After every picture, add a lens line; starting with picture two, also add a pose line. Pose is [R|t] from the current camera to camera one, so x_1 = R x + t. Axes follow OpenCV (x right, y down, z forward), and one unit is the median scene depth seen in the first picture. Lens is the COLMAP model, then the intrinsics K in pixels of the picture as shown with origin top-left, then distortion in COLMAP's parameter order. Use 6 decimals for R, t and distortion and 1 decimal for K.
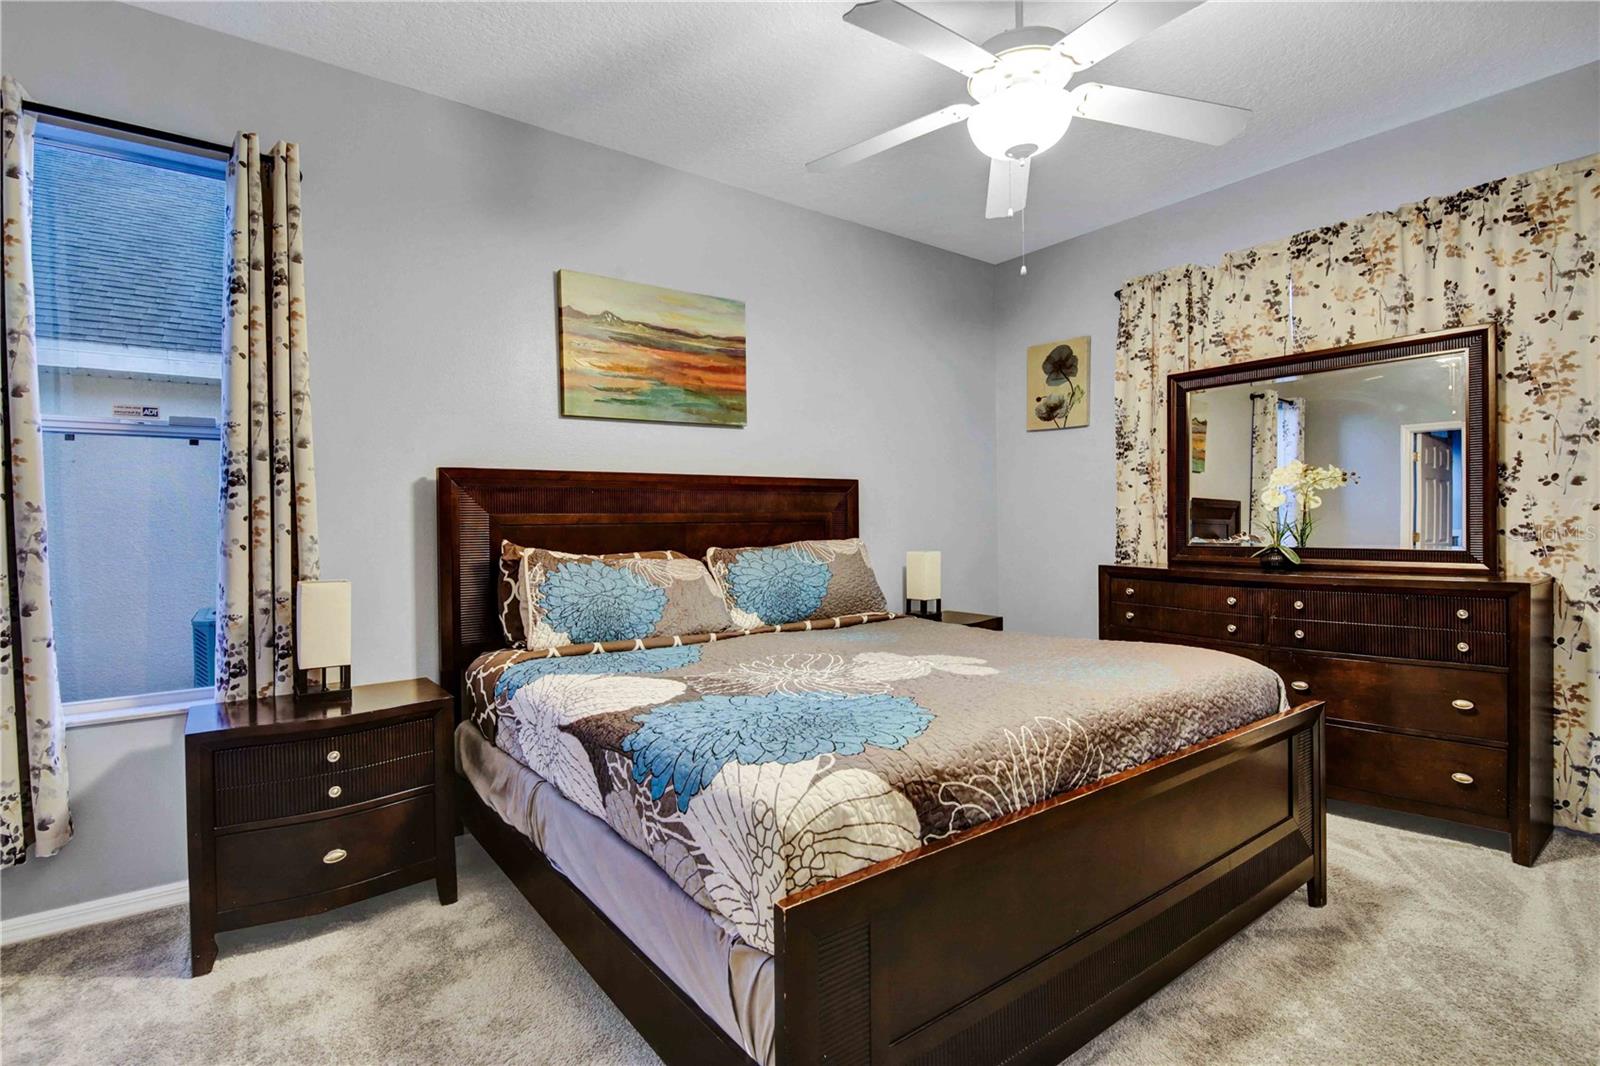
lens RADIAL K [[778.4, 0, 805.4], [0, 778.4, 522.4], [0, 0, 1]] dist [-0.000262, -0.005030]
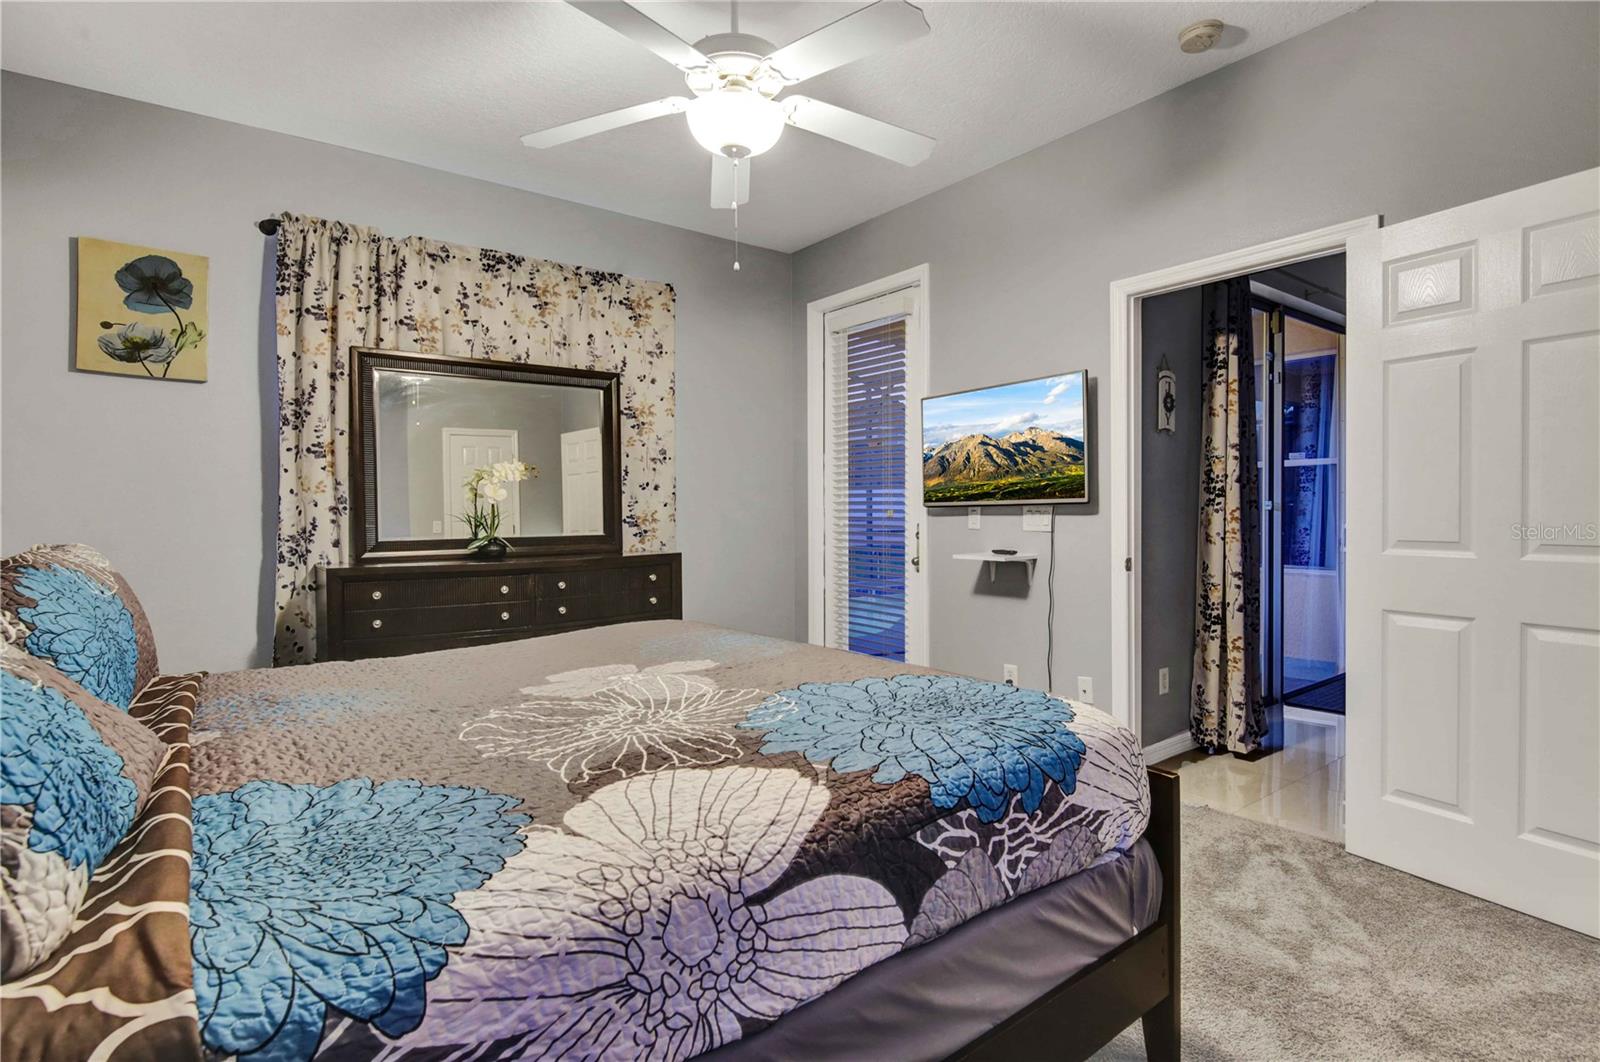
lens RADIAL K [[807.4, 0, 803.6], [0, 807.4, 521.3], [0, 0, 1]] dist [-0.001806, -0.000228]
pose [[-0.026595, -0.002226, 0.999644, -0.522826], [0.009923, 0.999948, 0.002491, 0.010780], [-0.999597, 0.009986, -0.026571, 0.611260]]
